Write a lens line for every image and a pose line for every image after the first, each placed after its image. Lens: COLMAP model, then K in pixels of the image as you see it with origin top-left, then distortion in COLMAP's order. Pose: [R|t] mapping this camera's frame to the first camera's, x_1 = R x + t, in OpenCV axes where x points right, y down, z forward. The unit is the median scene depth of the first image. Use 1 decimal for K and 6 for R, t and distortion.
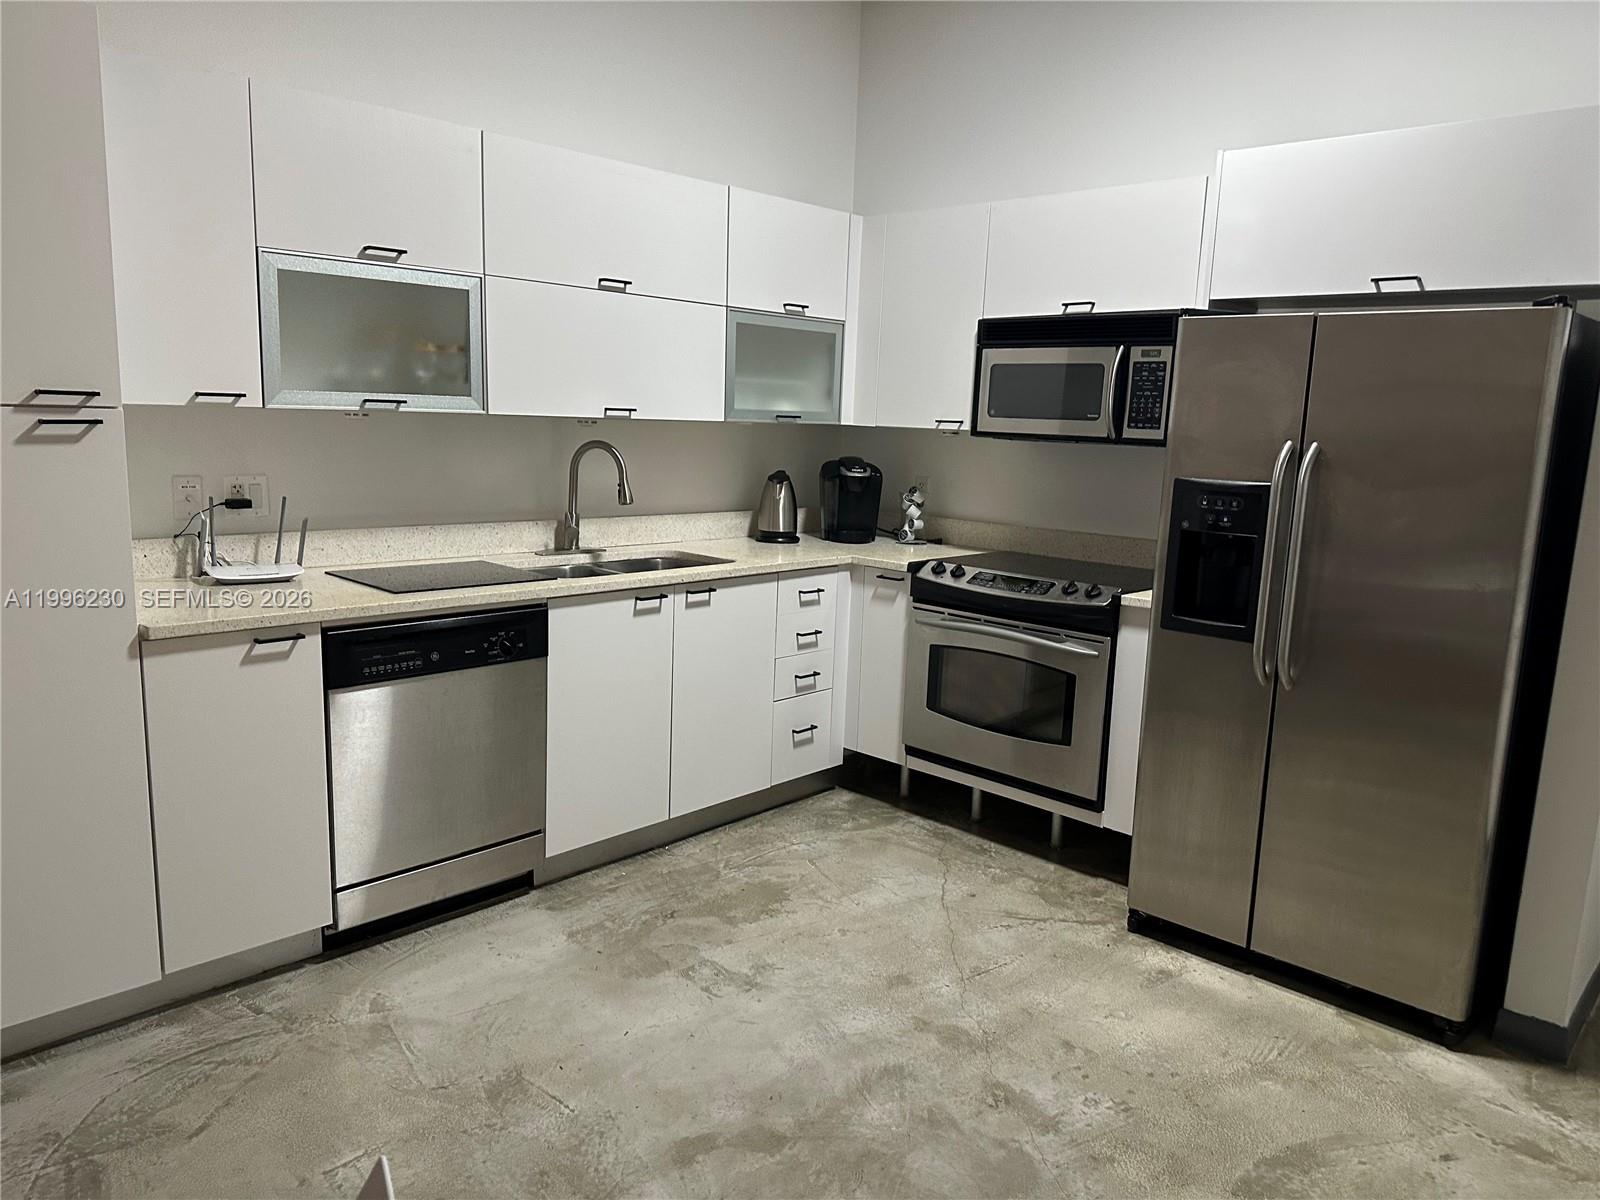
lens RADIAL K [[1123.5, 0, 806.4], [0, 1123.5, 605.8], [0, 0, 1]] dist [0.118382, -0.159339]
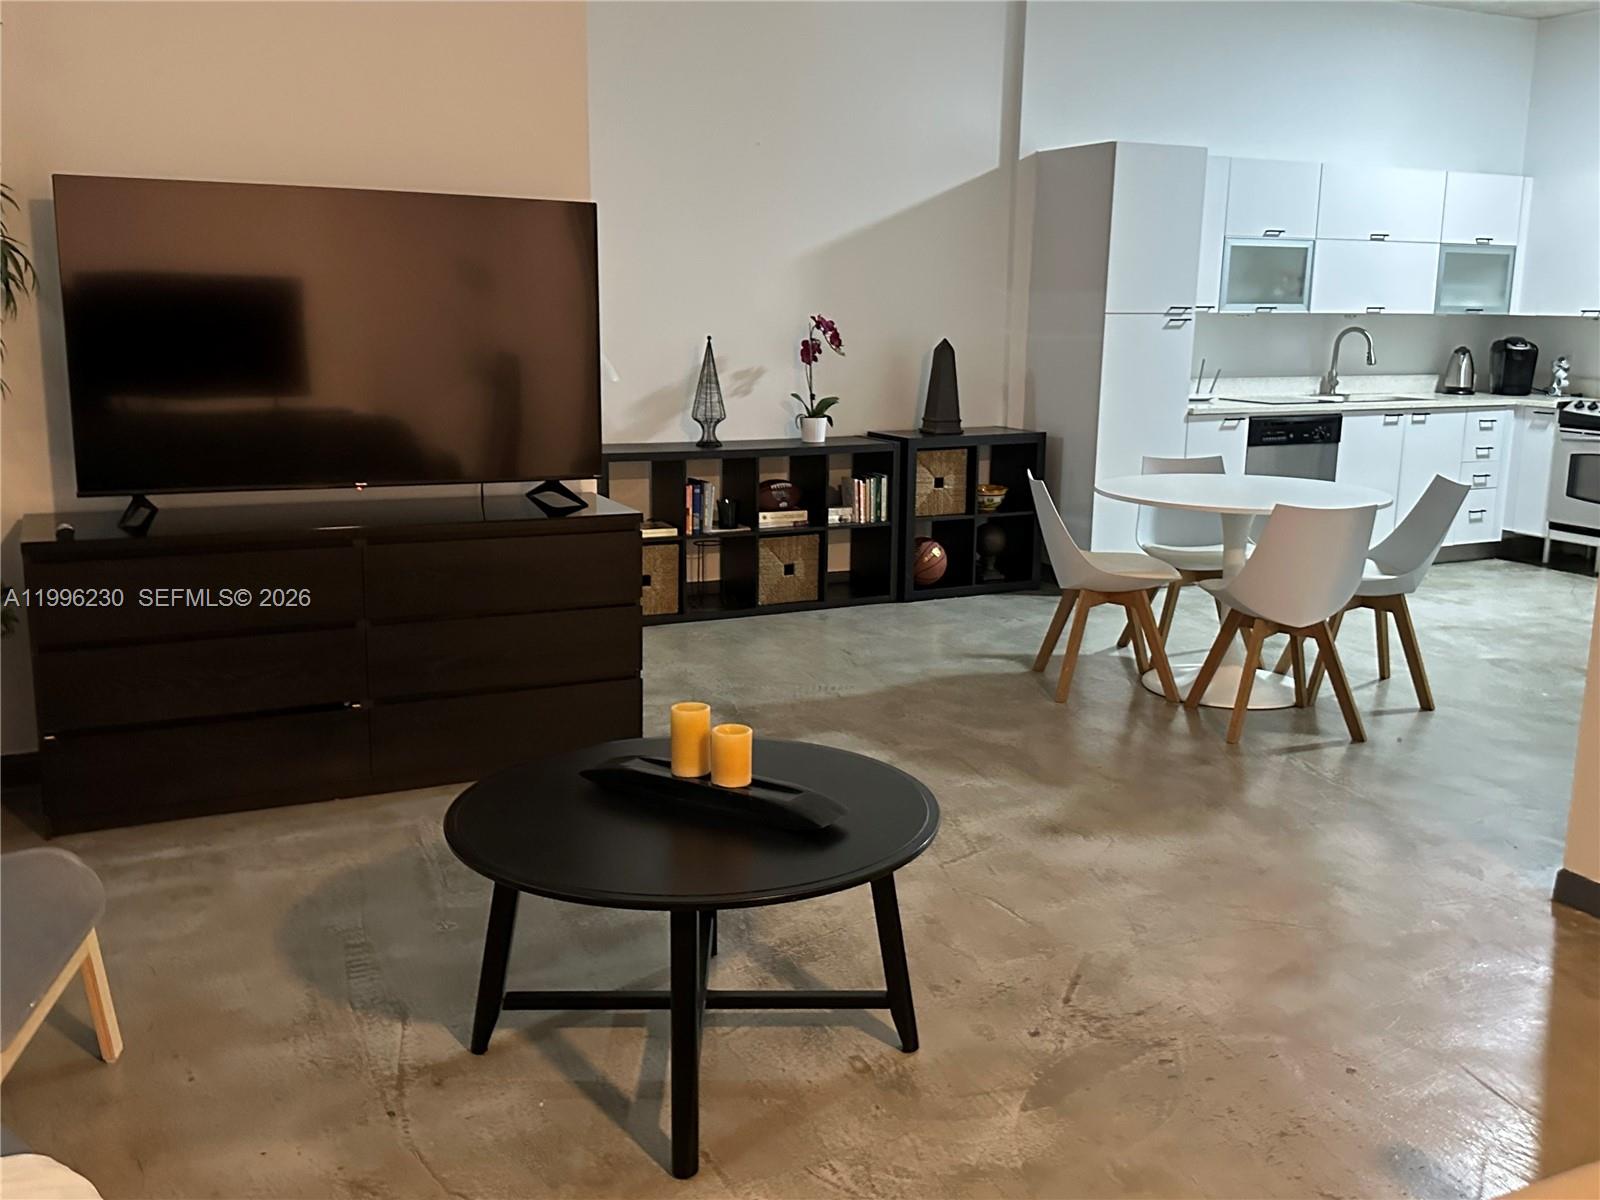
lens RADIAL K [[1448.4, 0, 800.0], [0, 1448.4, 600.0], [0, 0, 1]] dist [0.082780, -0.173843]
pose [[0.932733, 0.046085, -0.357612, -0.157618], [-0.038847, 0.998869, 0.027400, 0.229754], [0.358470, -0.011665, 0.933468, -1.320296]]
